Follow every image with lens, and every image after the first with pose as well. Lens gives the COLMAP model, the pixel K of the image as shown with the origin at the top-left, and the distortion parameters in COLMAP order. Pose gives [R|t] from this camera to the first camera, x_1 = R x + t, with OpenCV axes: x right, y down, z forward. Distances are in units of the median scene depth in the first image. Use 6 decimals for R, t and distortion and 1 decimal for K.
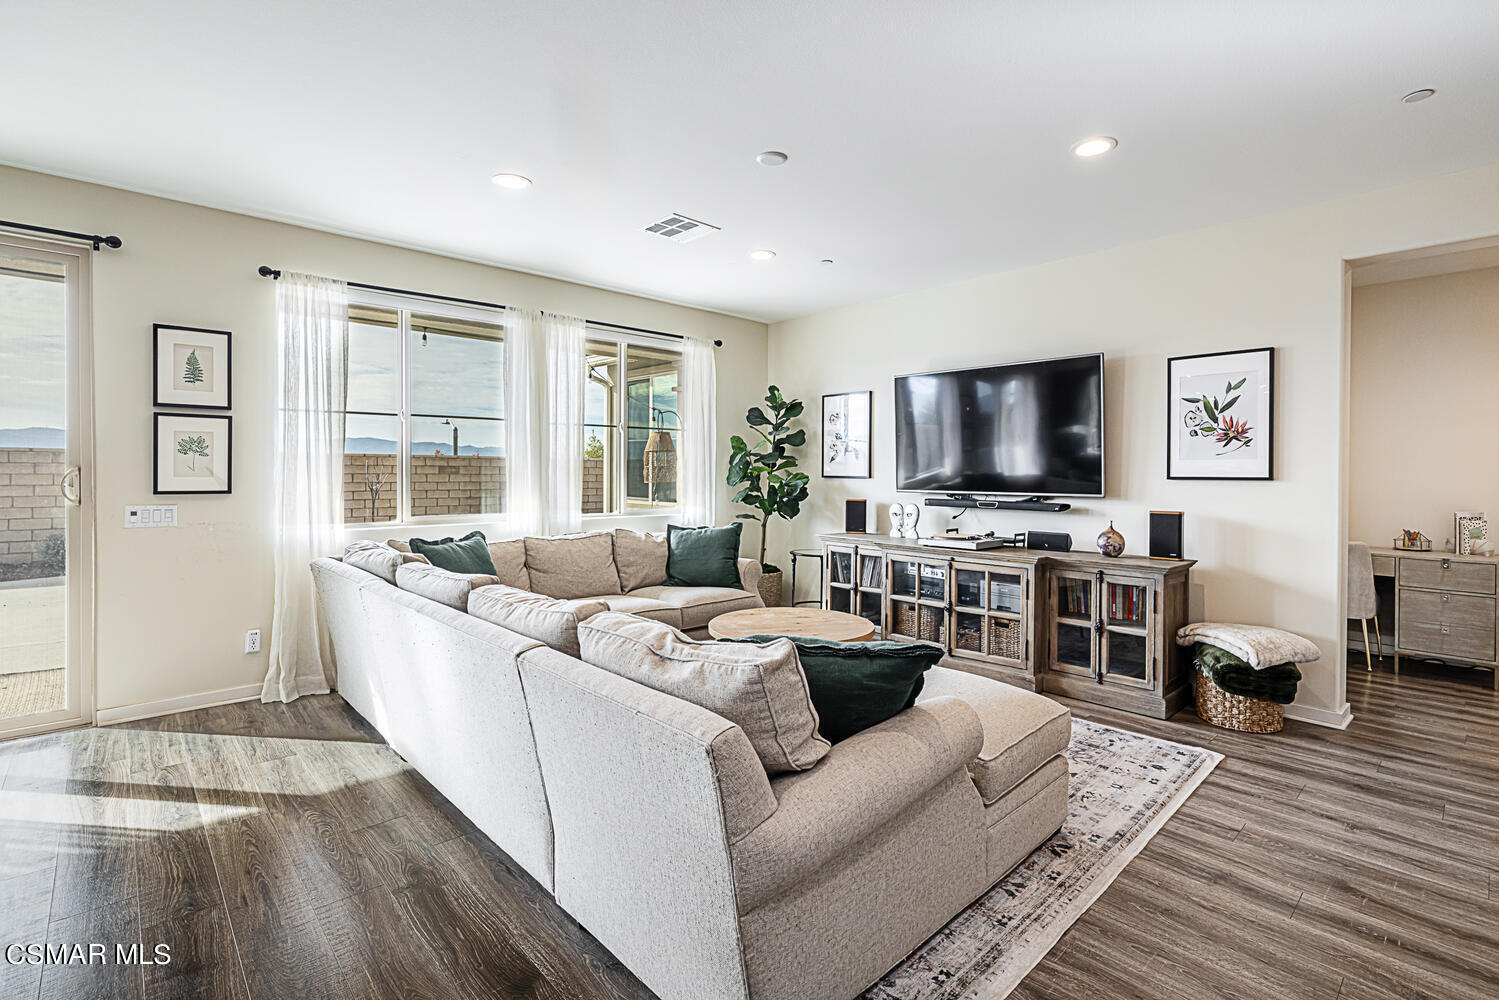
lens RADIAL K [[698.5, 0, 752.1], [0, 698.5, 482.5], [0, 0, 1]] dist [-0.013195, -0.000655]
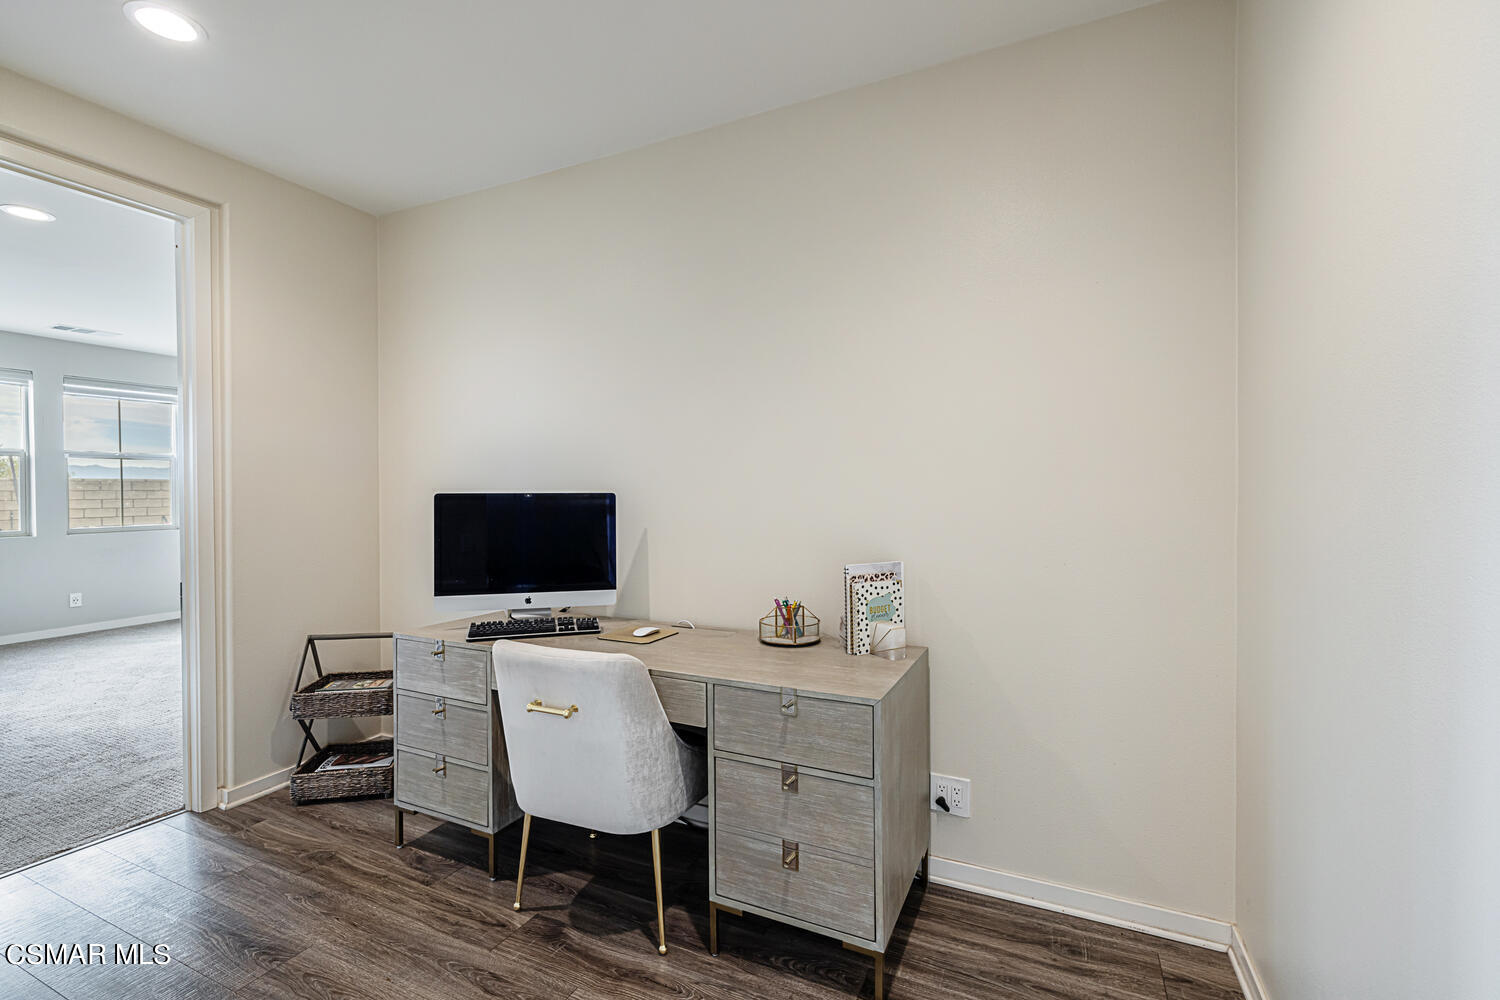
lens RADIAL K [[638.0, 0, 751.1], [0, 638.0, 497.6], [0, 0, 1]] dist [-0.001011, -0.000199]
pose [[0.930453, -0.007197, 0.366339, 0.813542], [0.007436, 0.999972, 0.000758, -0.004368], [-0.366335, 0.002019, 0.930481, 0.624940]]
